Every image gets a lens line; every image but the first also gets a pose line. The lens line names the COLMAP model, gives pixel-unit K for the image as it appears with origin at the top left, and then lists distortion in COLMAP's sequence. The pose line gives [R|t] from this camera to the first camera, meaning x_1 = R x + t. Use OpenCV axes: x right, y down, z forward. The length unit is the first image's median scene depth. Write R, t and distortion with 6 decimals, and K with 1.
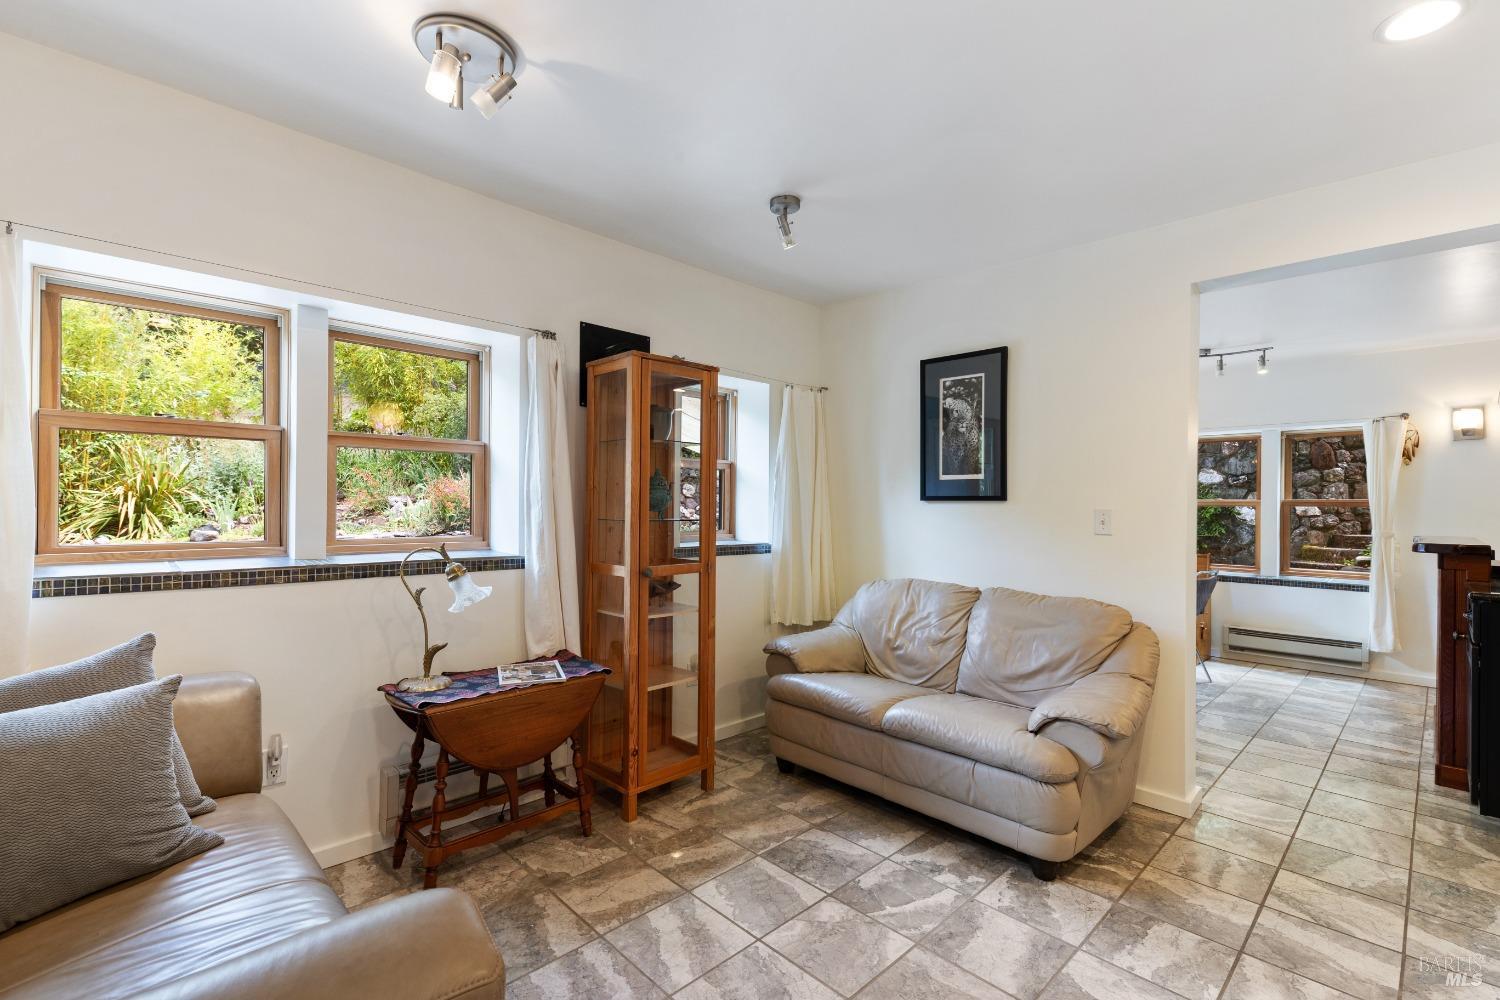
lens RADIAL K [[666.8, 0, 748.4], [0, 666.8, 506.9], [0, 0, 1]] dist [0.011455, -0.000095]
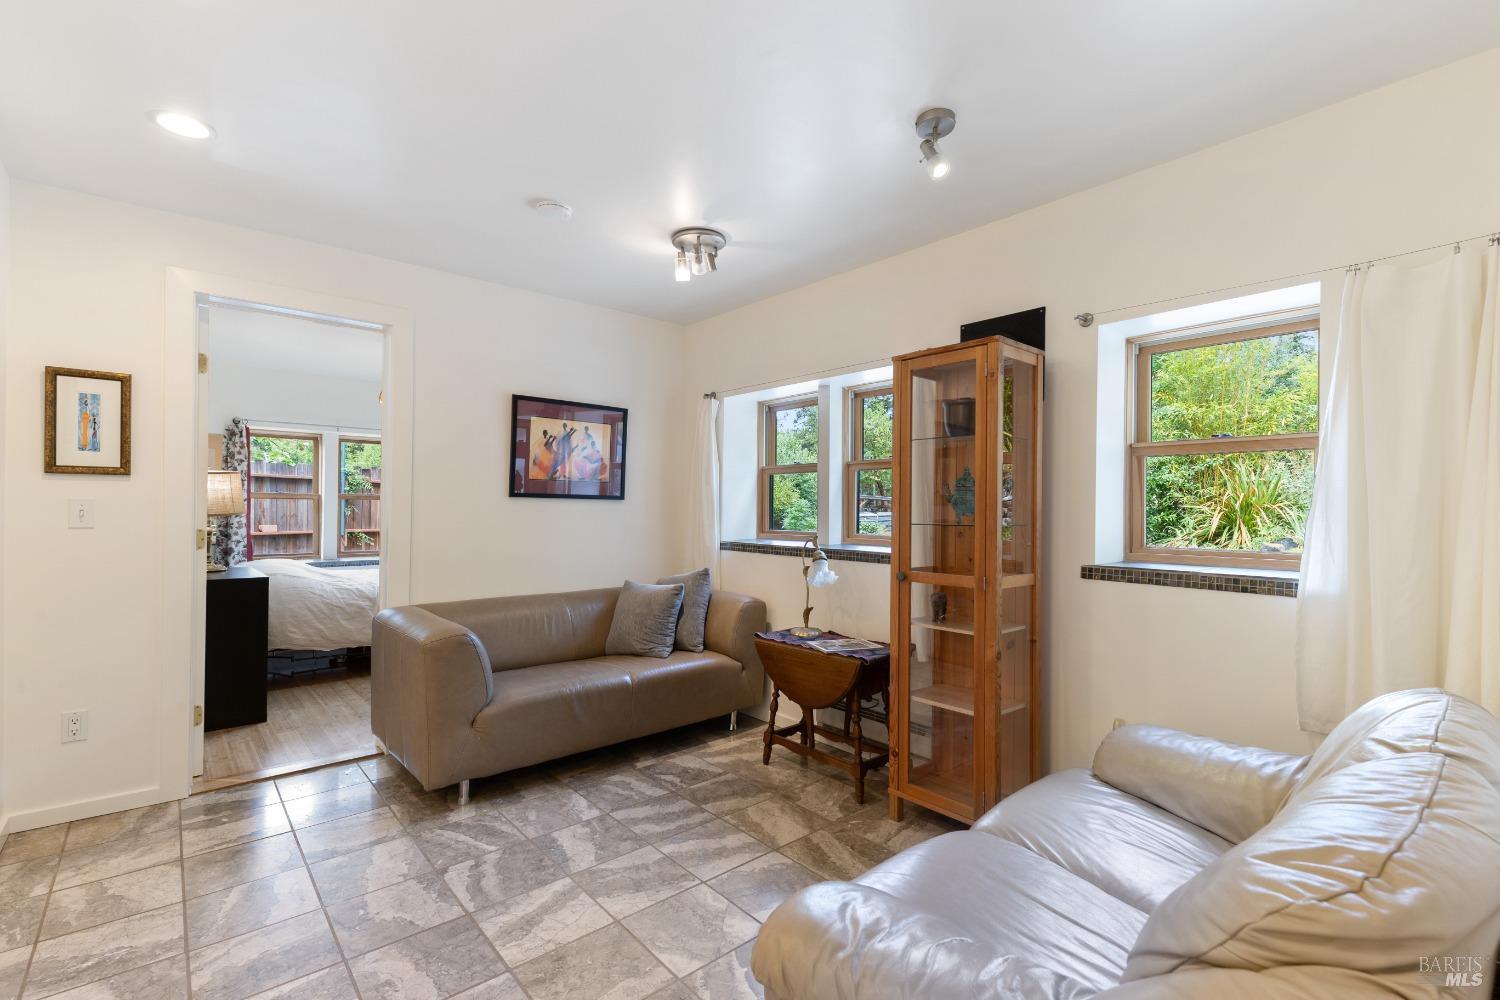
lens RADIAL K [[666.8, 0, 748.4], [0, 666.8, 506.9], [0, 0, 1]] dist [0.011455, -0.000095]
pose [[-0.055537, -0.009848, -0.998408, 0.988902], [-0.008635, 0.999919, -0.009383, 0.006046], [0.998419, 0.008100, -0.055618, 0.958543]]
